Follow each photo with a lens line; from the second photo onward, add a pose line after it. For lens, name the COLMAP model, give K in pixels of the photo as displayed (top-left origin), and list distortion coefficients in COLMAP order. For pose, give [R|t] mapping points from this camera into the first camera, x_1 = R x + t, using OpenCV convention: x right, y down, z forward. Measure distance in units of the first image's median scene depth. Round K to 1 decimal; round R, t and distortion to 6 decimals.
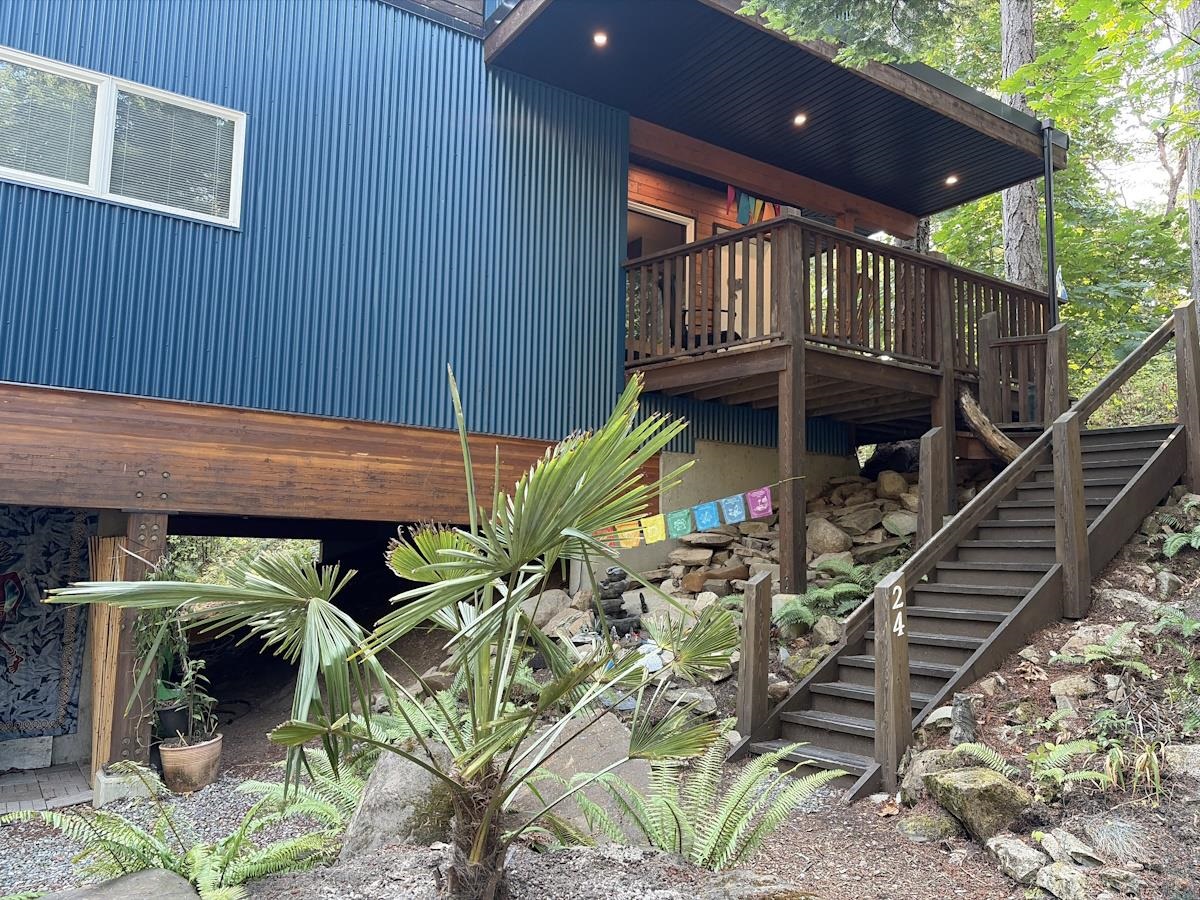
lens RADIAL K [[897.1, 0, 600.0], [0, 897.1, 450.0], [0, 0, 1]] dist [0.022776, -0.000332]
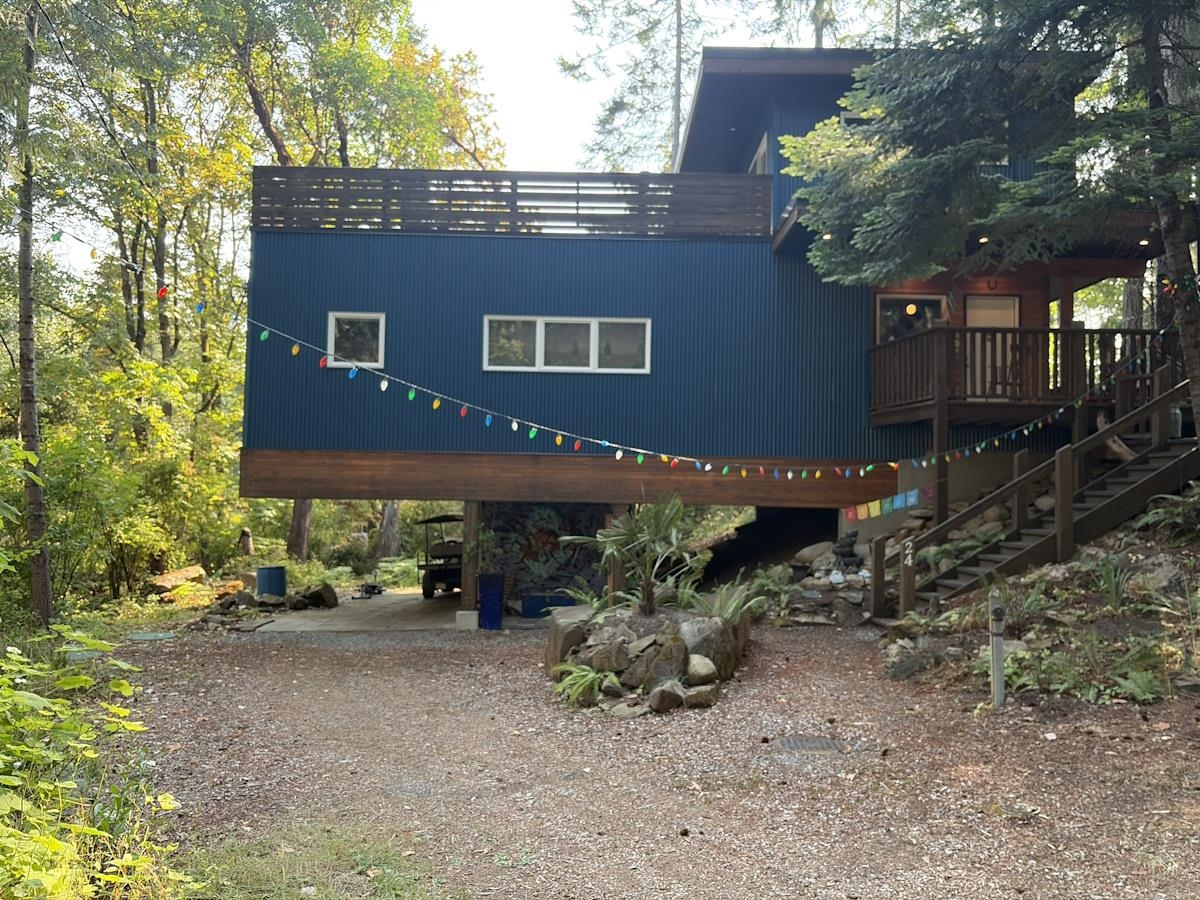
lens RADIAL K [[897.1, 0, 600.0], [0, 897.1, 450.0], [0, 0, 1]] dist [0.022776, -0.000332]
pose [[0.826244, -0.036222, -0.562146, 0.759413], [0.068728, 0.996957, 0.036777, -0.157909], [0.559104, -0.069022, 0.826220, -0.930504]]
